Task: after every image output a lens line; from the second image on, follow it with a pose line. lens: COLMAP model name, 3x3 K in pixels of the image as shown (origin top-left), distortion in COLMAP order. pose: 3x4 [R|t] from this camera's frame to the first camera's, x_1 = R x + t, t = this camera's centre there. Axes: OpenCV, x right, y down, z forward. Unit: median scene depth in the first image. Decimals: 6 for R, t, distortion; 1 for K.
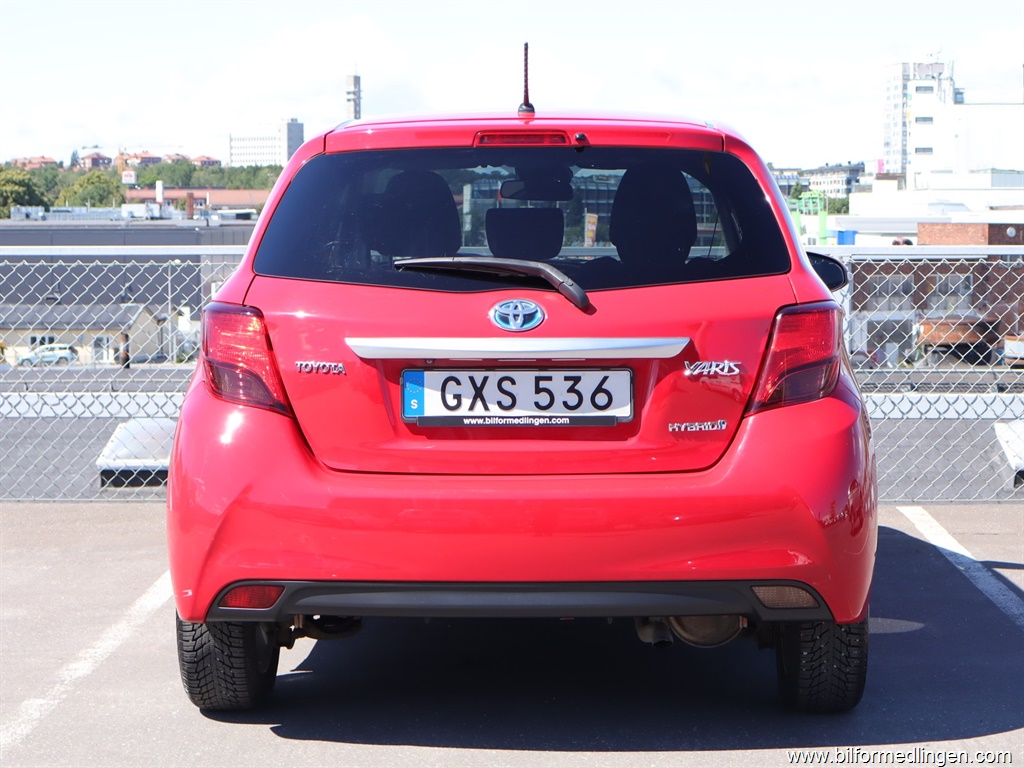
lens RADIAL K [[2477.5, 0, 512.8], [0, 2477.5, 385.5], [0, 0, 1]] dist [-0.060153, 0.000000]
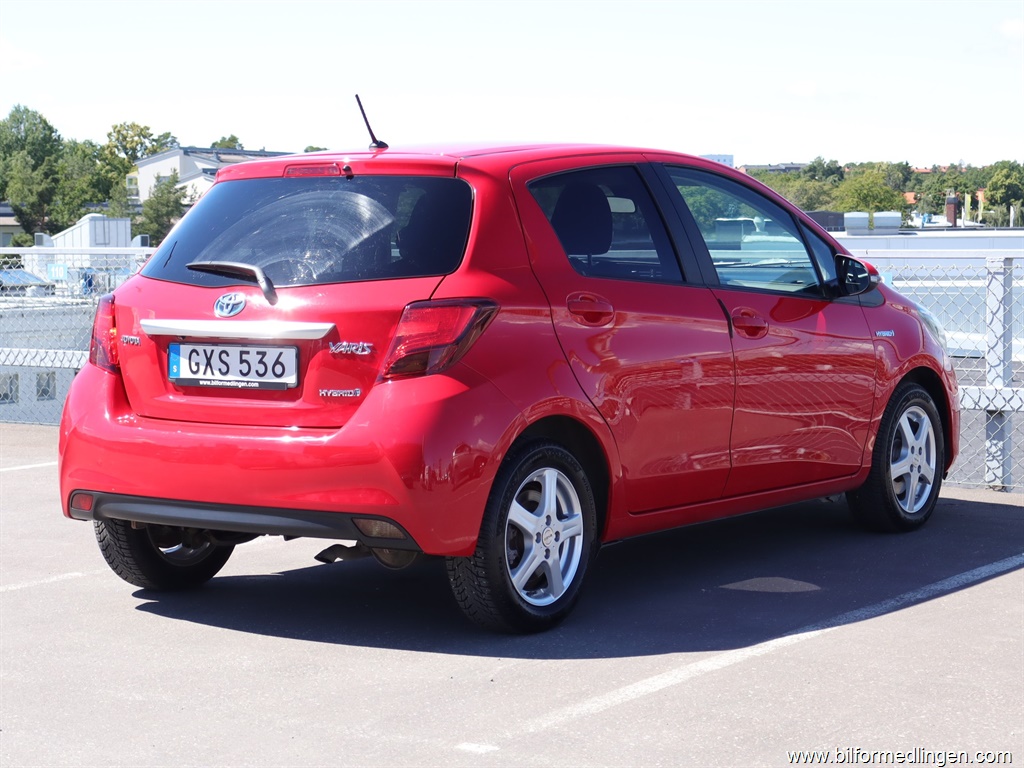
lens RADIAL K [[2311.4, 0, 510.2], [0, 2311.4, 386.7], [0, 0, 1]] dist [0.126754, 0.000000]
pose [[0.820613, 0.035904, -0.570355, 0.840057], [-0.033589, 0.999329, 0.014581, -0.007388], [0.570496, 0.007192, 0.821269, 0.058619]]
